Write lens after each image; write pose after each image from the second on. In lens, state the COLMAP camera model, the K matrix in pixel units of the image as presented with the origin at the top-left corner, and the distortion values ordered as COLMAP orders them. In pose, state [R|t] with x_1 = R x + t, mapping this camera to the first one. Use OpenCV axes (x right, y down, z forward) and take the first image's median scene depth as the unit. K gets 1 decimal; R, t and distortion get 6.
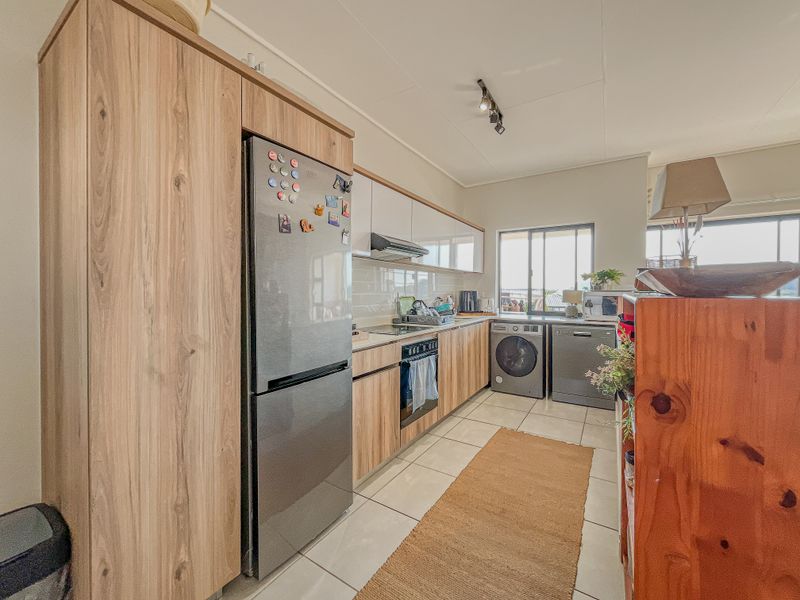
lens RADIAL K [[321.8, 0, 401.0], [0, 321.8, 300.9], [0, 0, 1]] dist [-0.004066, -0.000238]
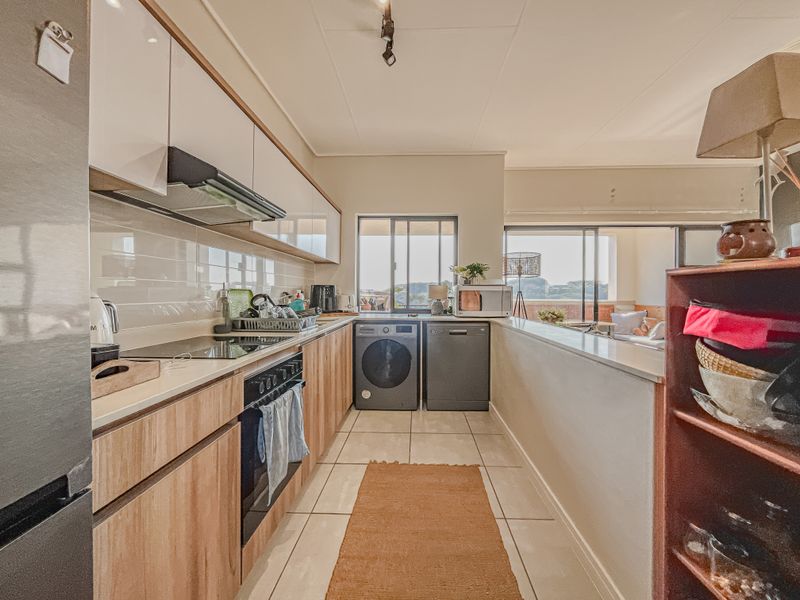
lens RADIAL K [[321.8, 0, 401.0], [0, 321.8, 300.9], [0, 0, 1]] dist [-0.004066, -0.000238]
pose [[0.868439, -0.006896, 0.495749, -0.020599], [0.008783, 0.999960, -0.001476, 0.013078], [-0.495719, 0.005635, 0.868465, 0.282976]]
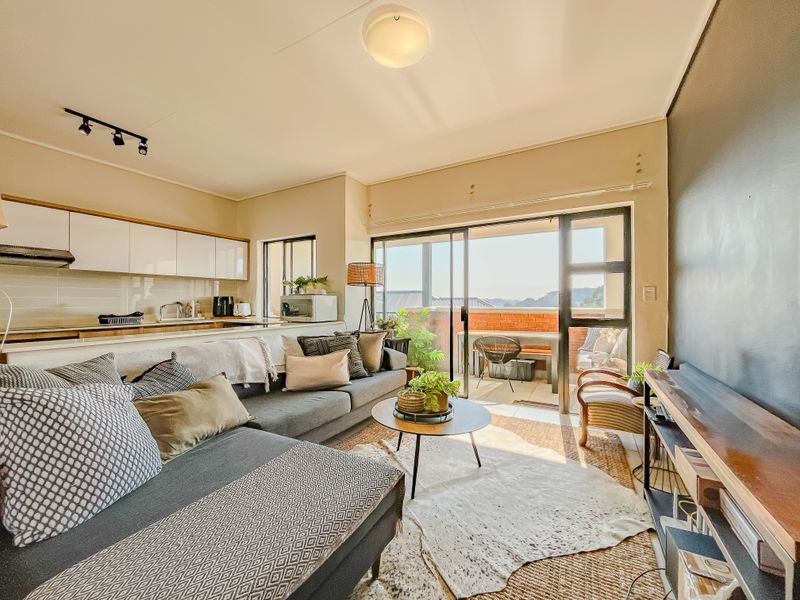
lens RADIAL K [[321.8, 0, 401.0], [0, 321.8, 300.9], [0, 0, 1]] dist [-0.004066, -0.000238]
pose [[0.998843, -0.001166, 0.048079, 0.936618], [0.002693, 0.999494, -0.031706, 0.022322], [-0.048018, 0.031799, 0.998340, -0.109503]]
